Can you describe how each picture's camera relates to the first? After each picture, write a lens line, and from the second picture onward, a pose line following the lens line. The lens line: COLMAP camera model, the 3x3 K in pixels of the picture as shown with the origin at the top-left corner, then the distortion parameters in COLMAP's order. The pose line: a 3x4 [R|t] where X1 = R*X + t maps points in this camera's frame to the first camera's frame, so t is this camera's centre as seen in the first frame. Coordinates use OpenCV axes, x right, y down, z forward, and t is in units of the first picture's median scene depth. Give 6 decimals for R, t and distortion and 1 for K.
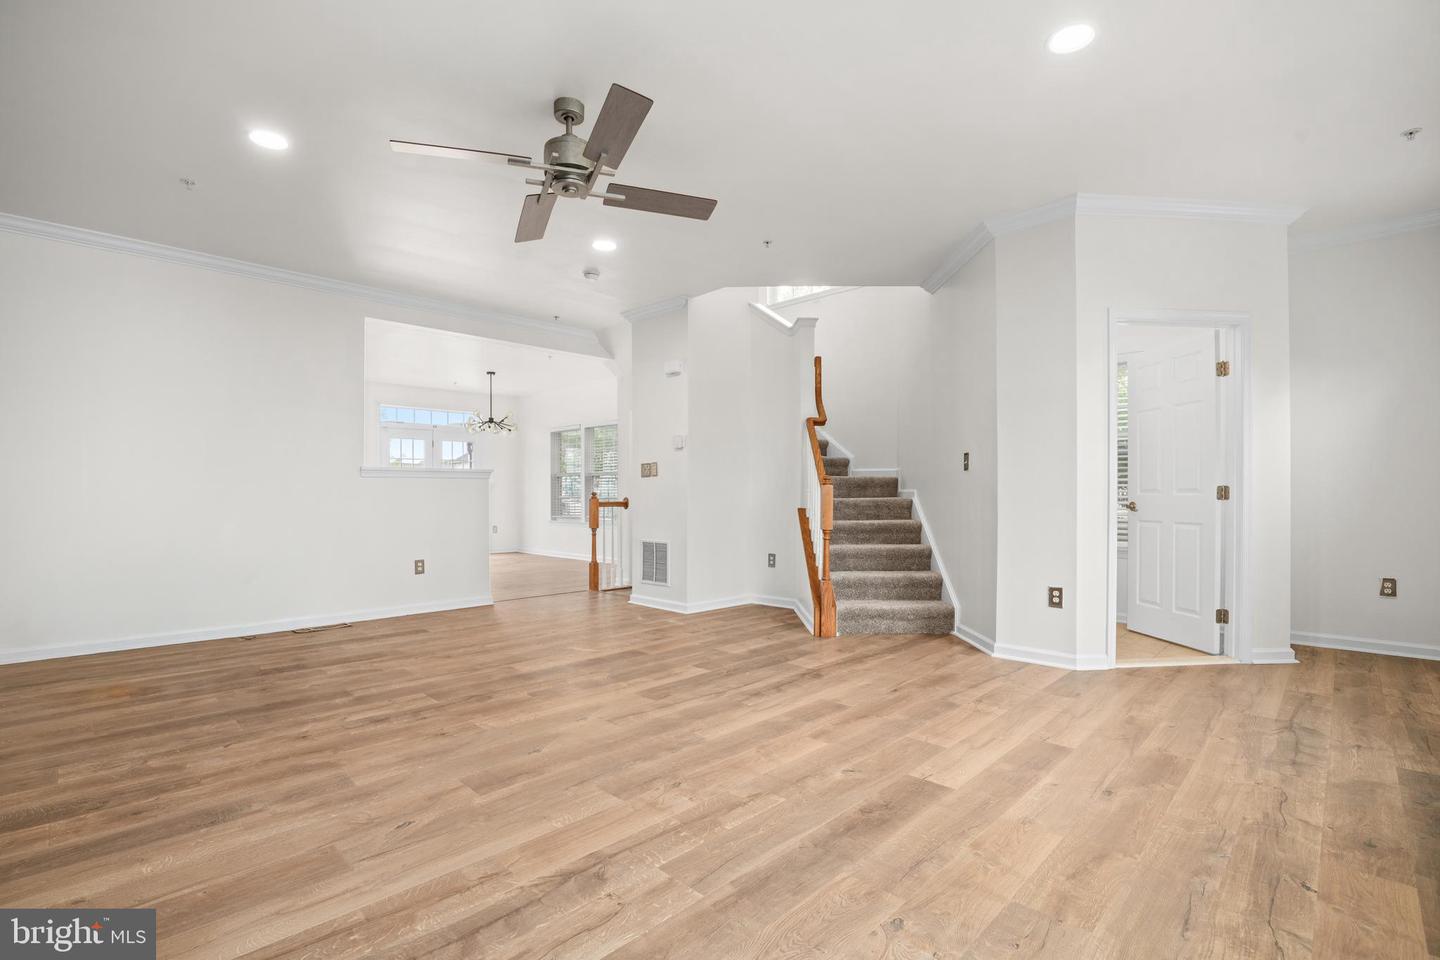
lens RADIAL K [[657.9, 0, 720.9], [0, 657.9, 489.4], [0, 0, 1]] dist [-0.008542, 0.000346]
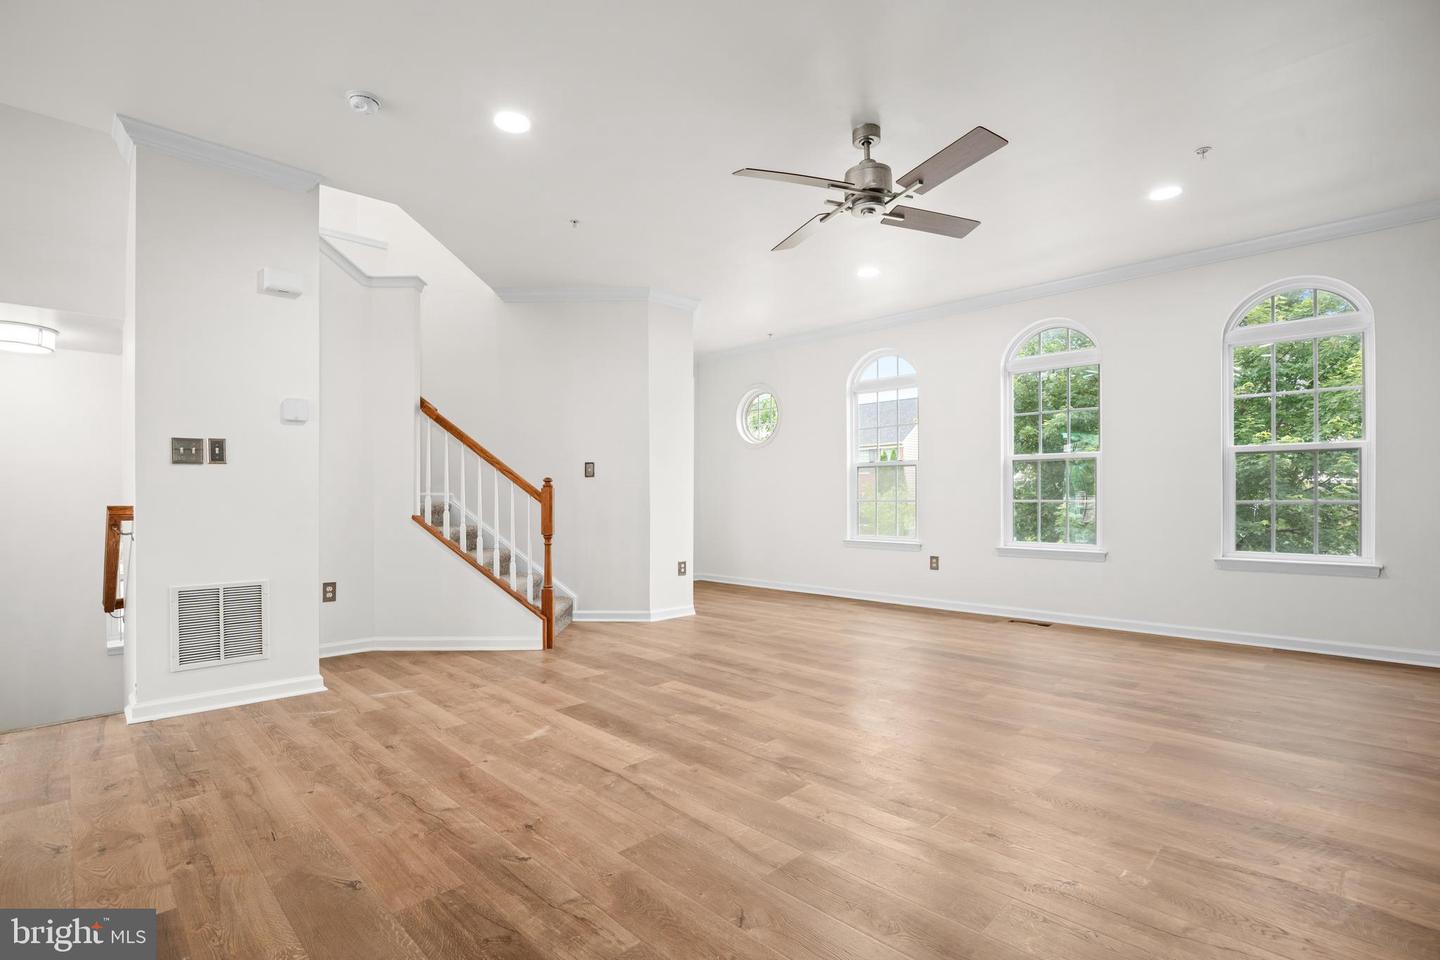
lens RADIAL K [[658.9, 0, 698.9], [0, 658.9, 482.5], [0, 0, 1]] dist [-0.001727, -0.000248]
pose [[0.022981, 0.029473, 0.999301, -1.044526], [-0.009566, 0.999526, -0.029260, 0.012643], [-0.999690, -0.008887, 0.023252, 0.991302]]
